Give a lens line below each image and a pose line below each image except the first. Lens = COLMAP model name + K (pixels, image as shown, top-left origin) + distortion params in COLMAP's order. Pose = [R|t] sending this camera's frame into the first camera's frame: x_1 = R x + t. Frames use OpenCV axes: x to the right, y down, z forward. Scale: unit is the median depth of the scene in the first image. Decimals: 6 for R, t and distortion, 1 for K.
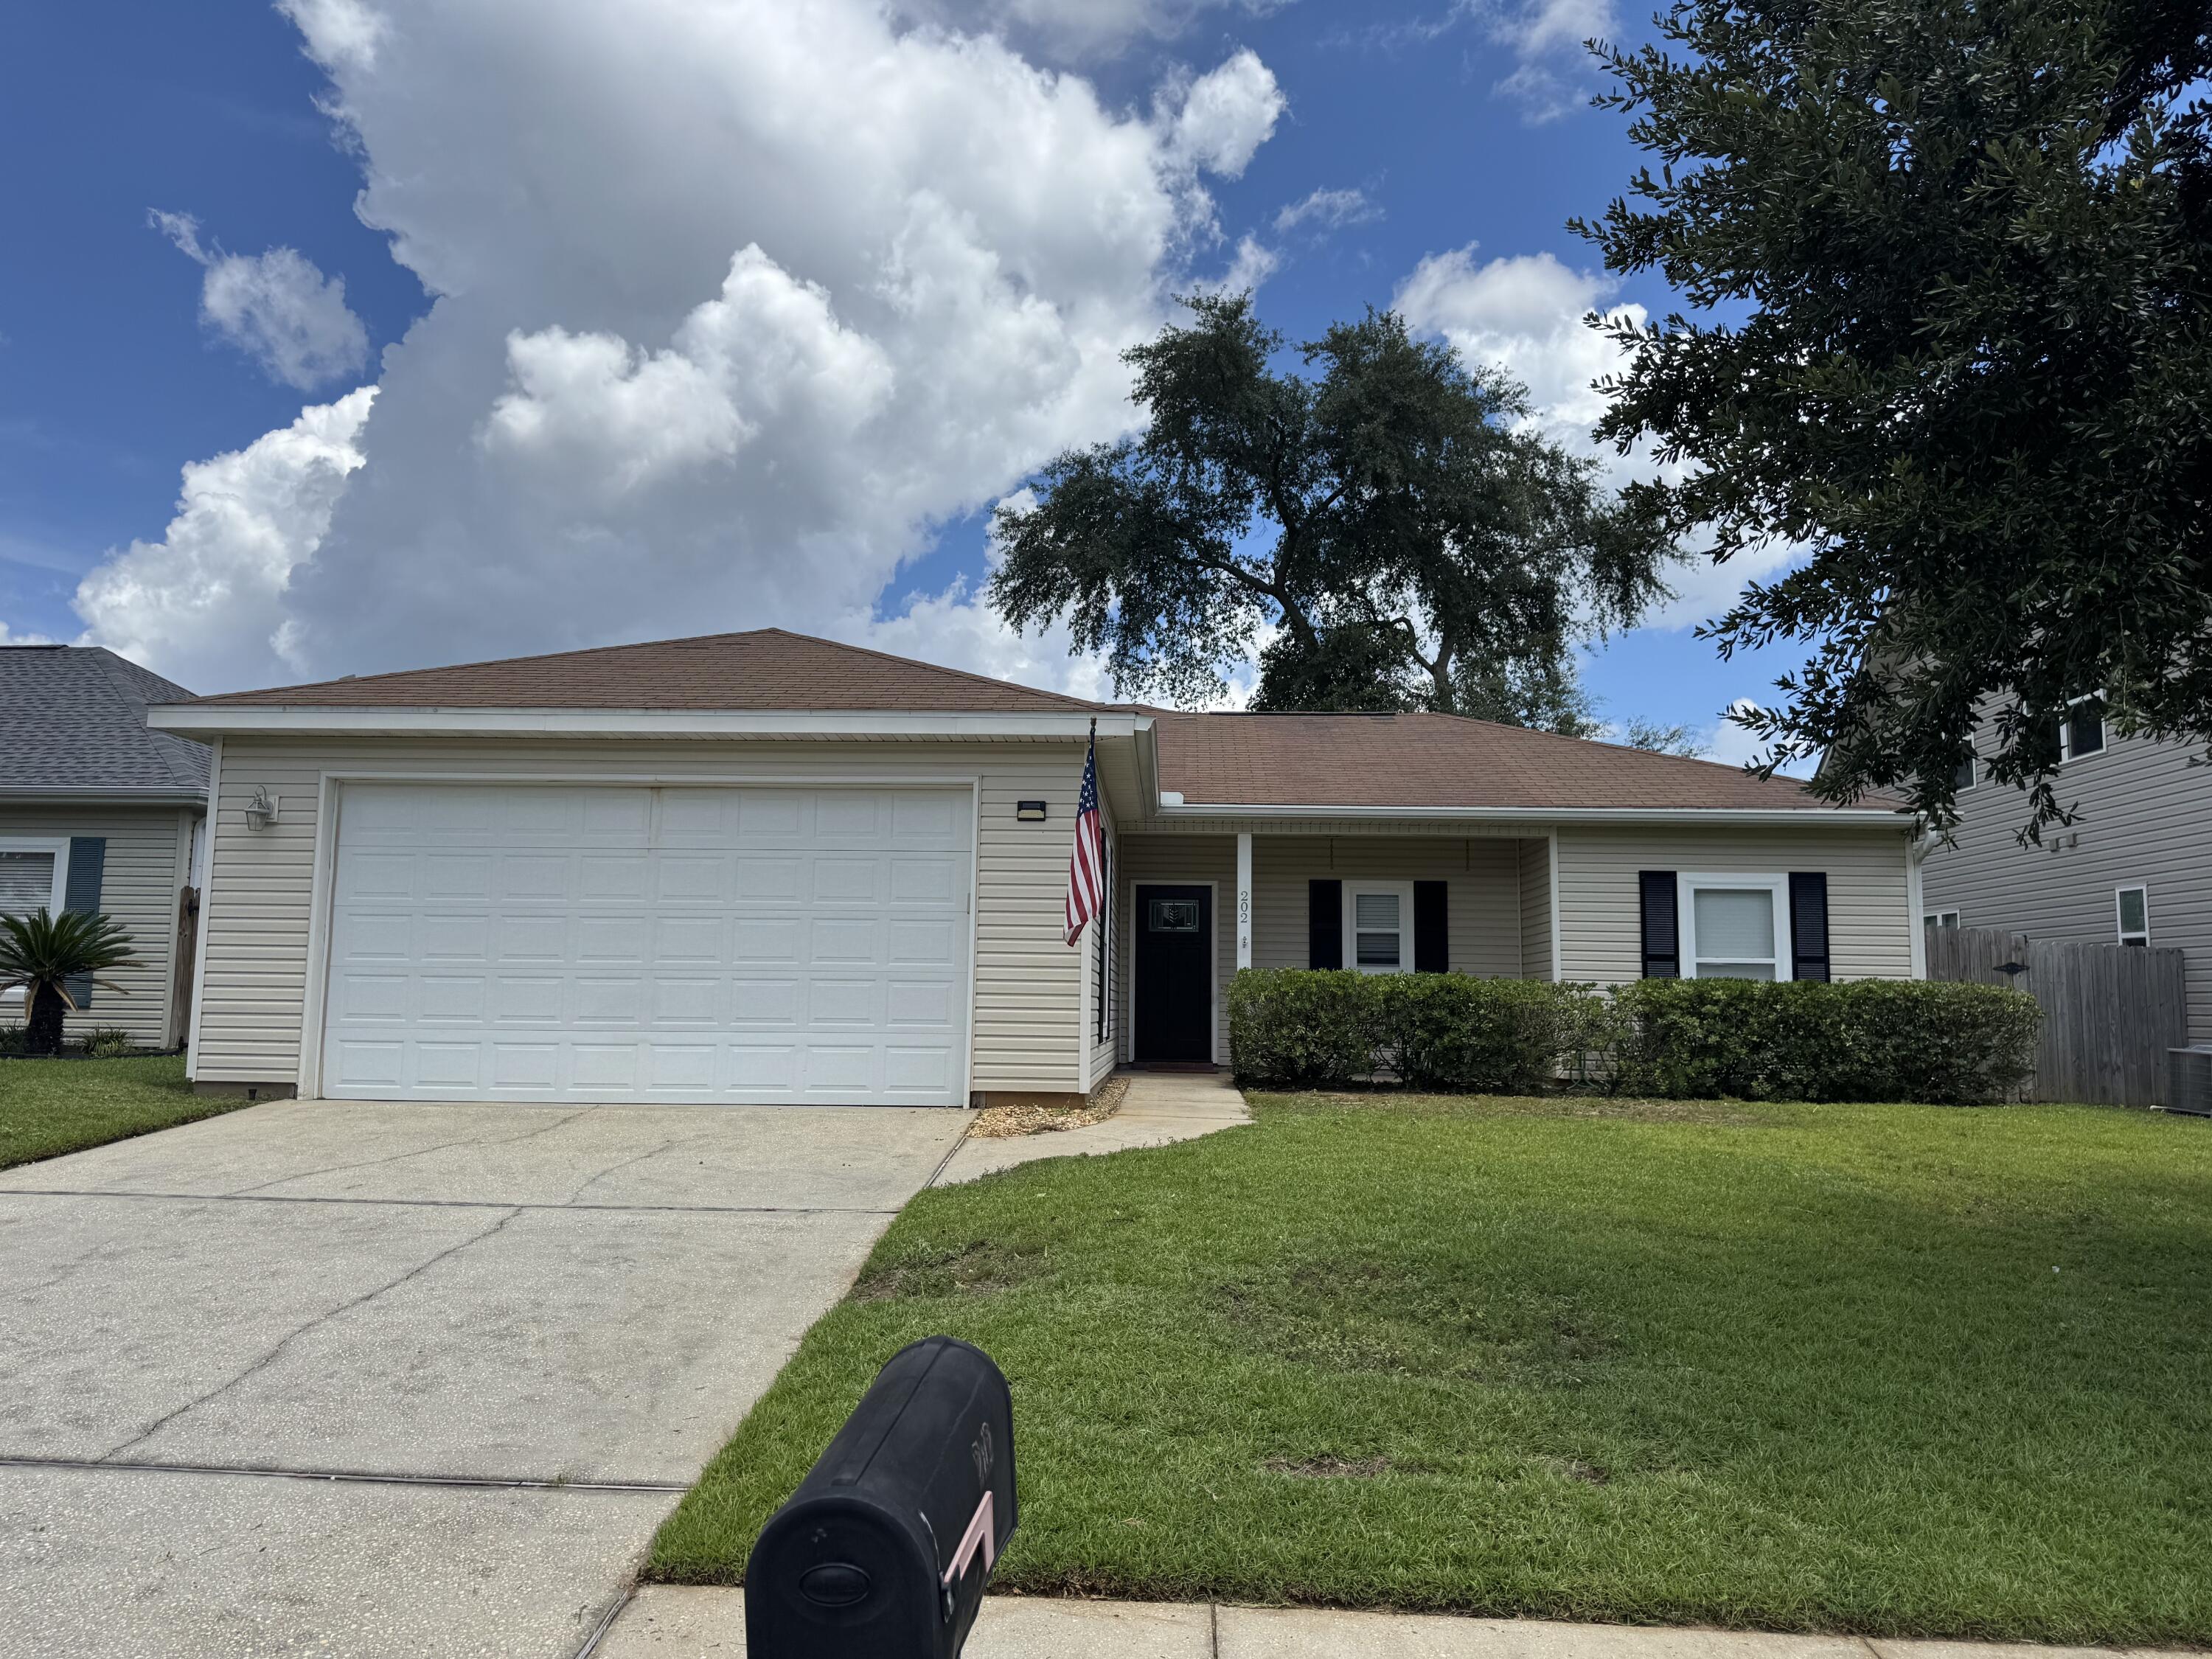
lens RADIAL K [[1723.6, 0, 1107.9], [0, 1723.6, 780.0], [0, 0, 1]] dist [0.217875, -0.256803]
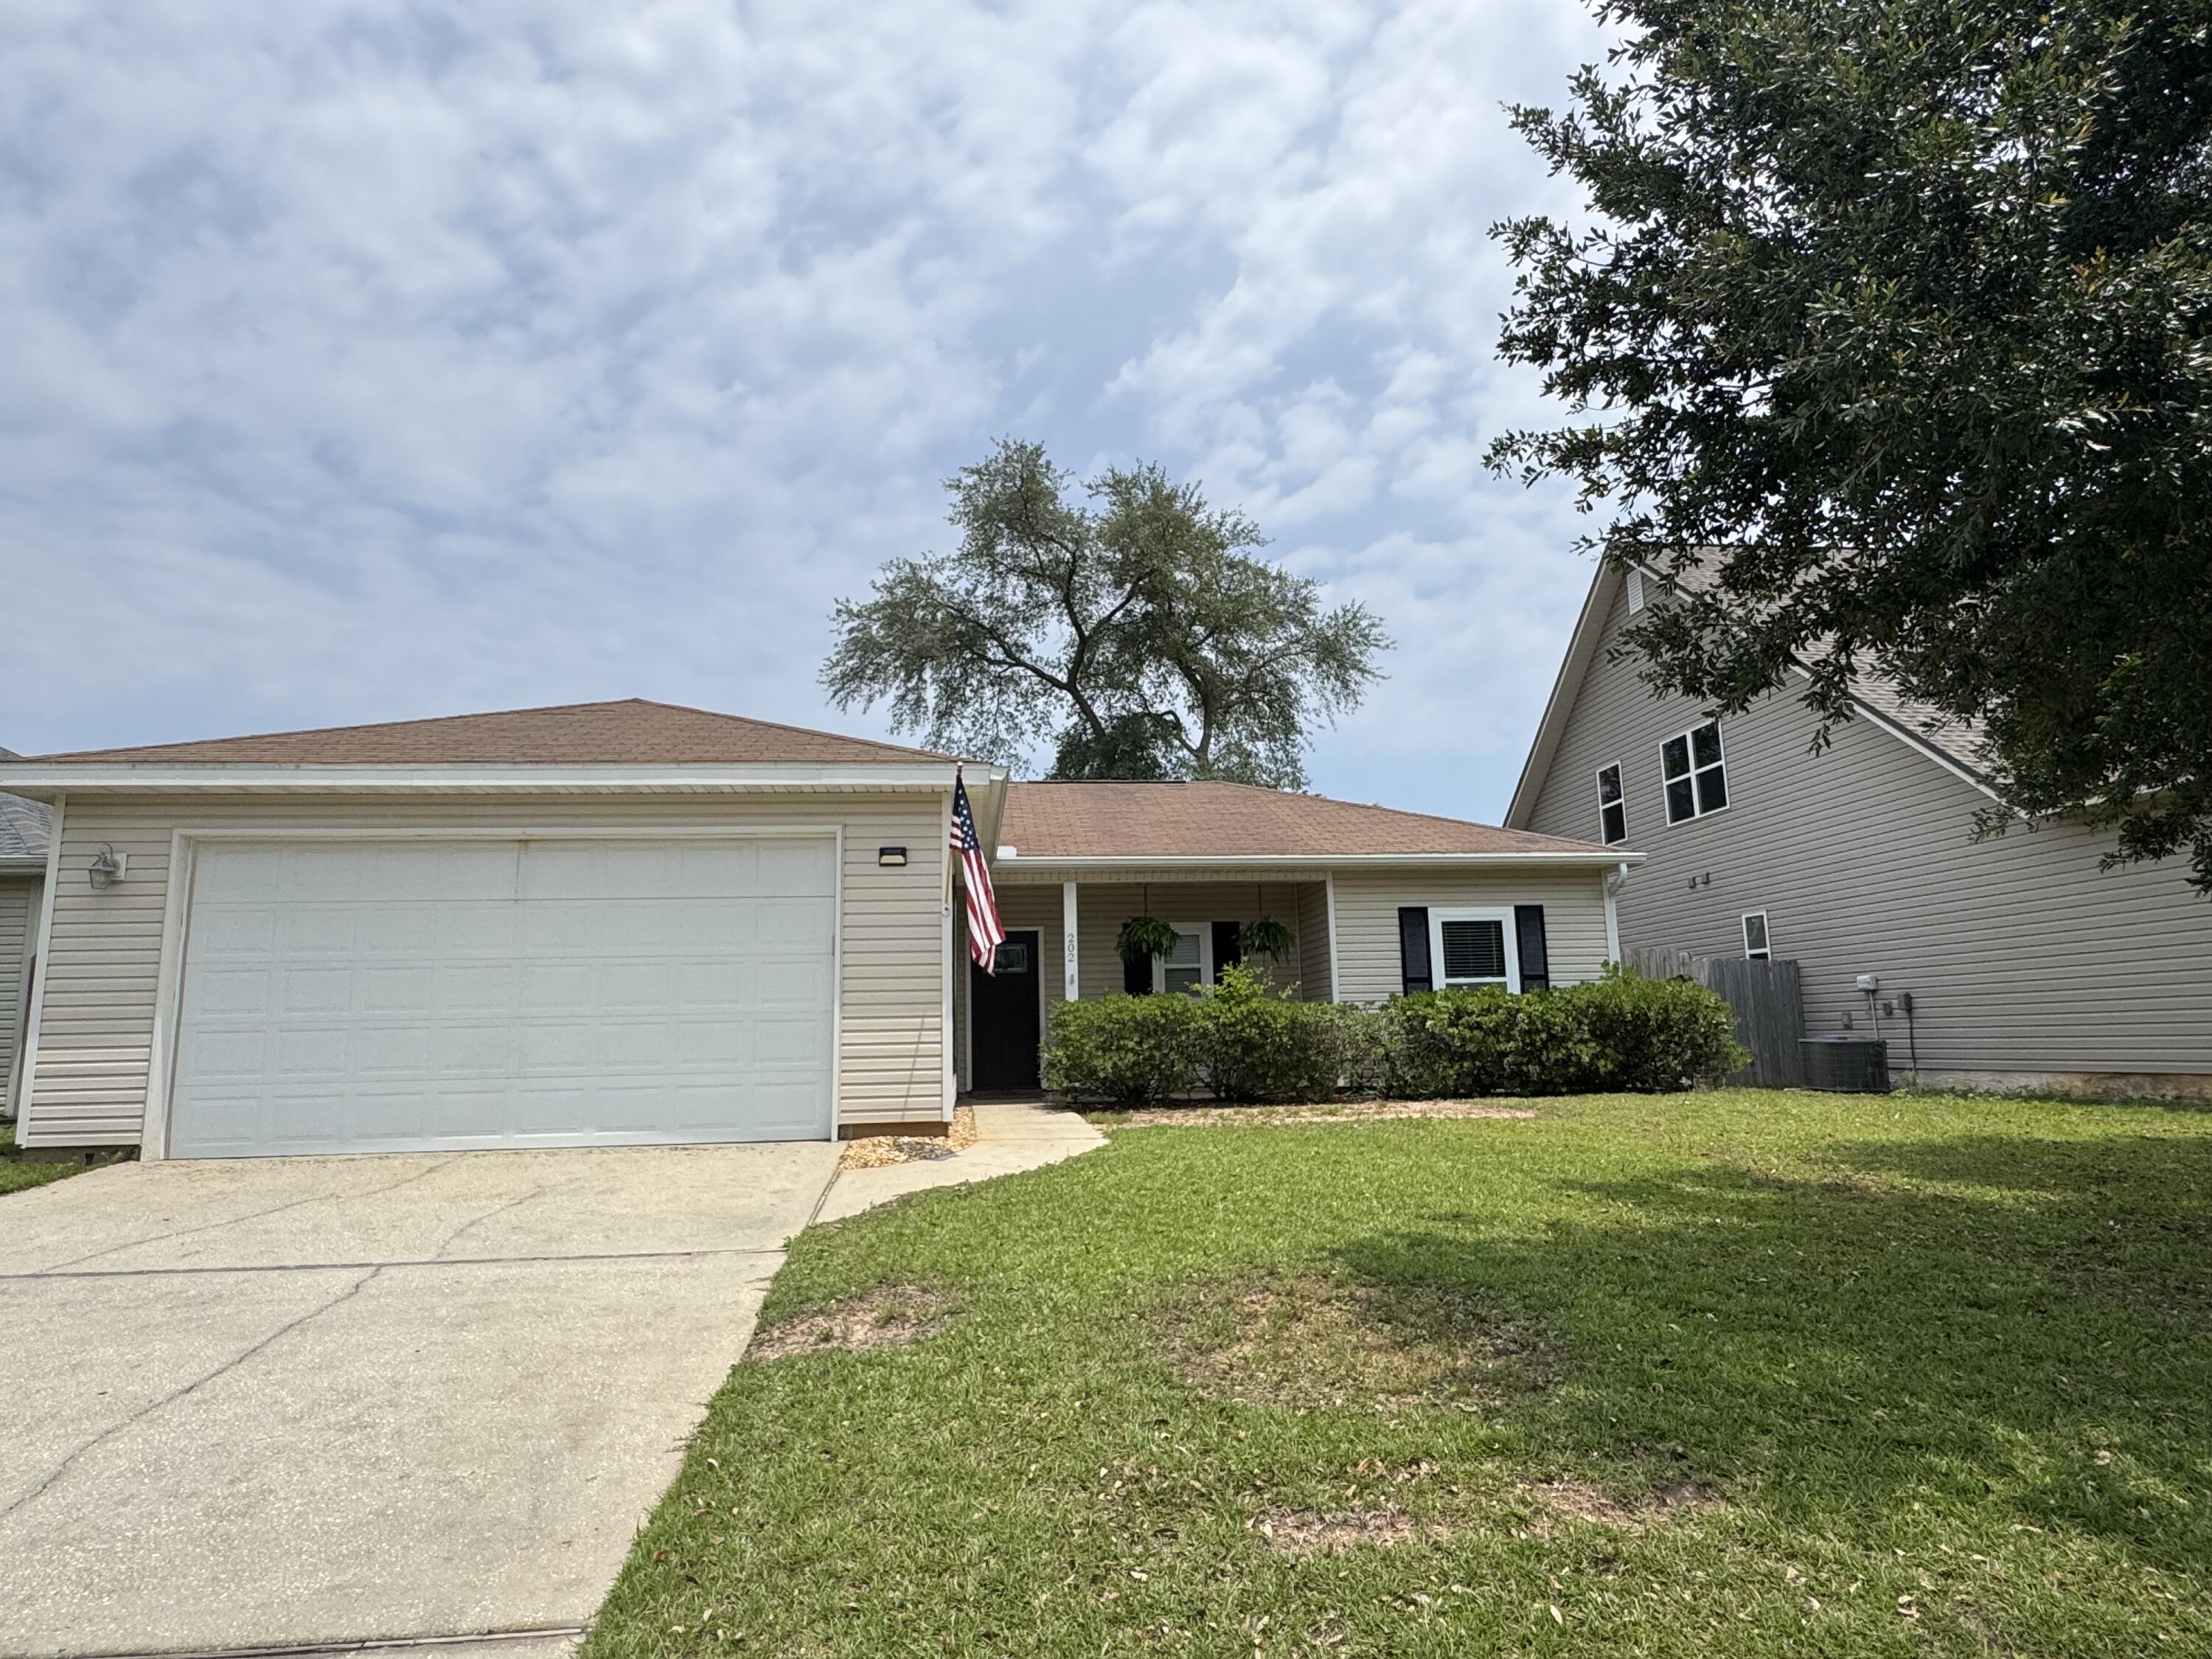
lens RADIAL K [[1397.1, 0, 1103.2], [0, 1397.1, 800.7], [0, 0, 1]] dist [0.055970, 0.003113]
pose [[0.989849, -0.011987, 0.141616, -0.034226], [0.018017, 0.998981, -0.041373, 0.019666], [-0.140976, 0.043505, 0.989057, 0.116200]]
